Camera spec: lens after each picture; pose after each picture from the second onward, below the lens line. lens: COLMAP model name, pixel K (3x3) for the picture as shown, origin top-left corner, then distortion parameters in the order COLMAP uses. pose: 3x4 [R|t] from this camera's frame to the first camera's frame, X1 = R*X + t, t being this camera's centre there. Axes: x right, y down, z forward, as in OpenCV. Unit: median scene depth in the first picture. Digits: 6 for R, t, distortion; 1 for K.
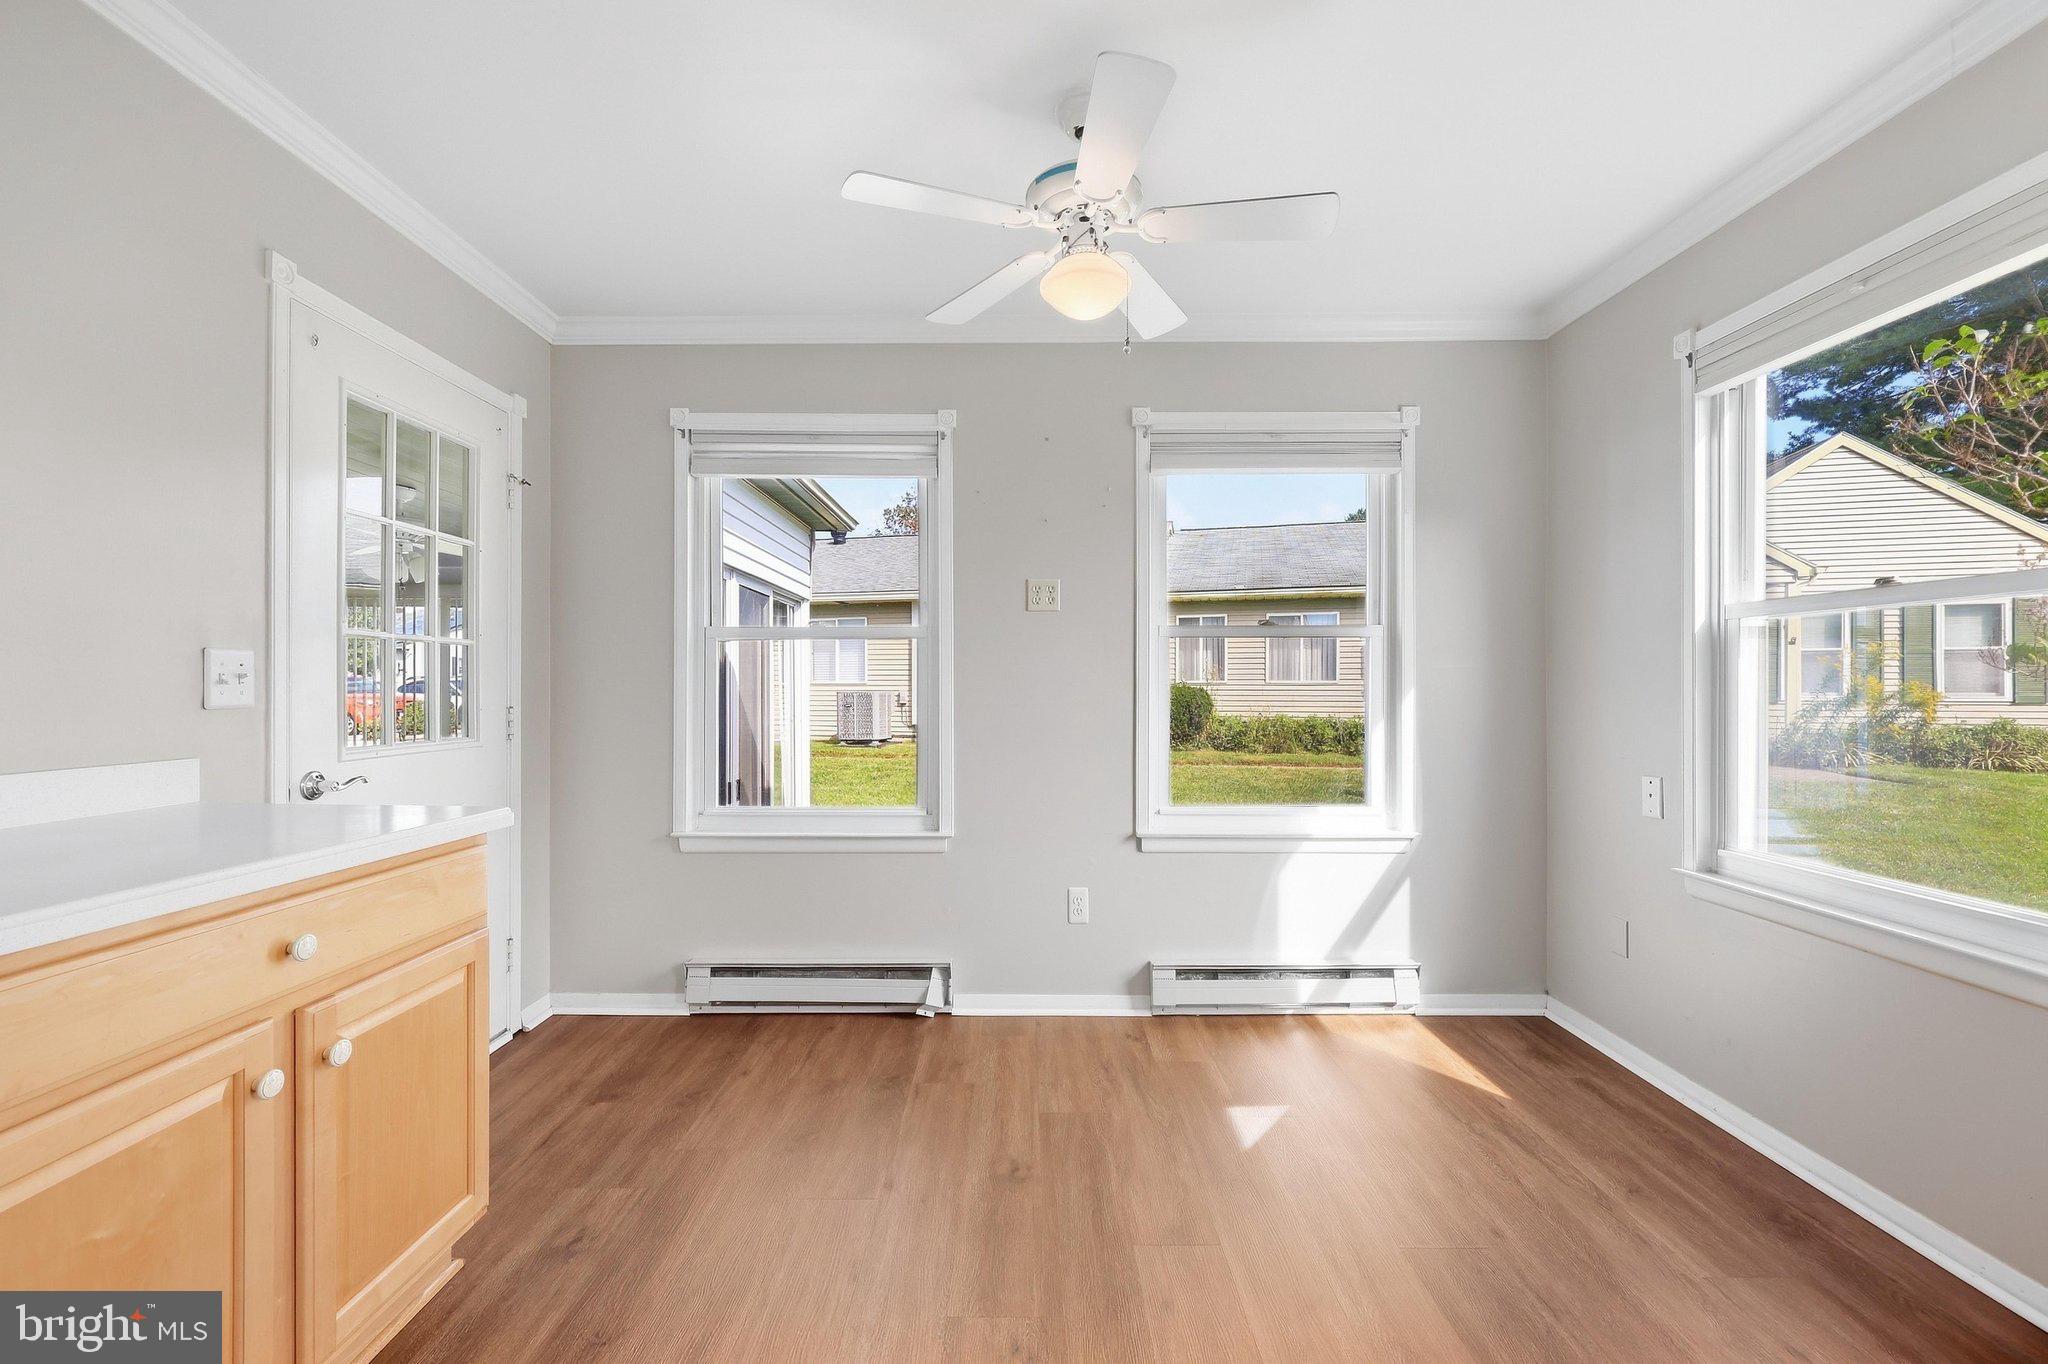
lens RADIAL K [[839.6, 0, 1017.8], [0, 839.6, 688.2], [0, 0, 1]] dist [-0.003078, -0.000074]
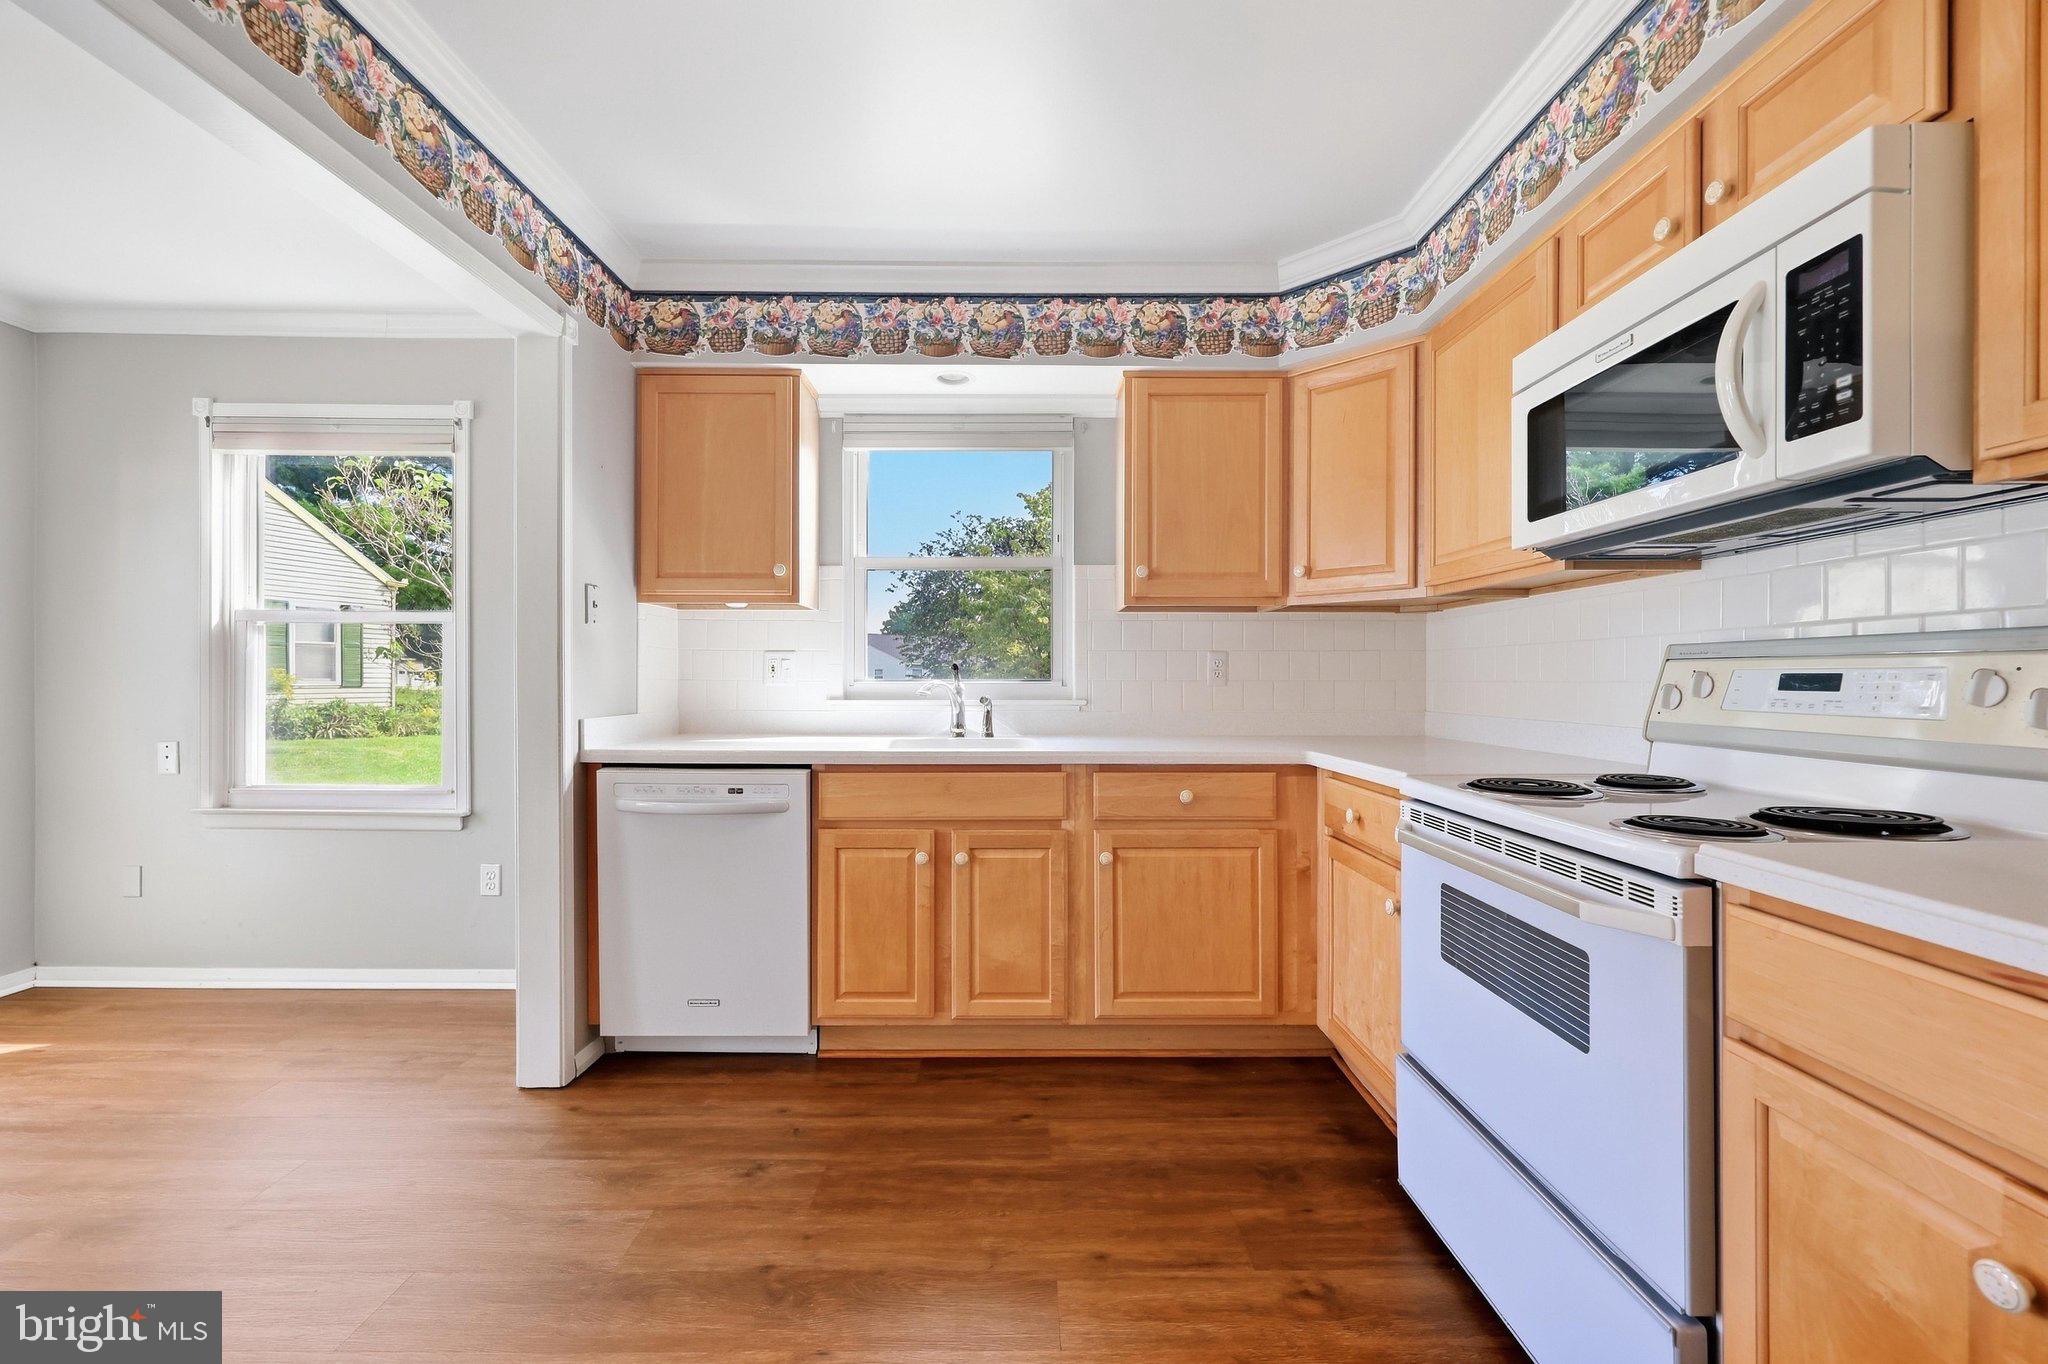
lens RADIAL K [[816.1, 0, 1019.9], [0, 816.1, 671.8], [0, 0, 1]] dist [-0.017536, 0.000251]
pose [[-0.011005, 0.006194, 0.999920, -0.413096], [-0.001576, 0.999979, -0.006212, 0.005800], [-0.999938, -0.001645, -0.010995, -0.233966]]
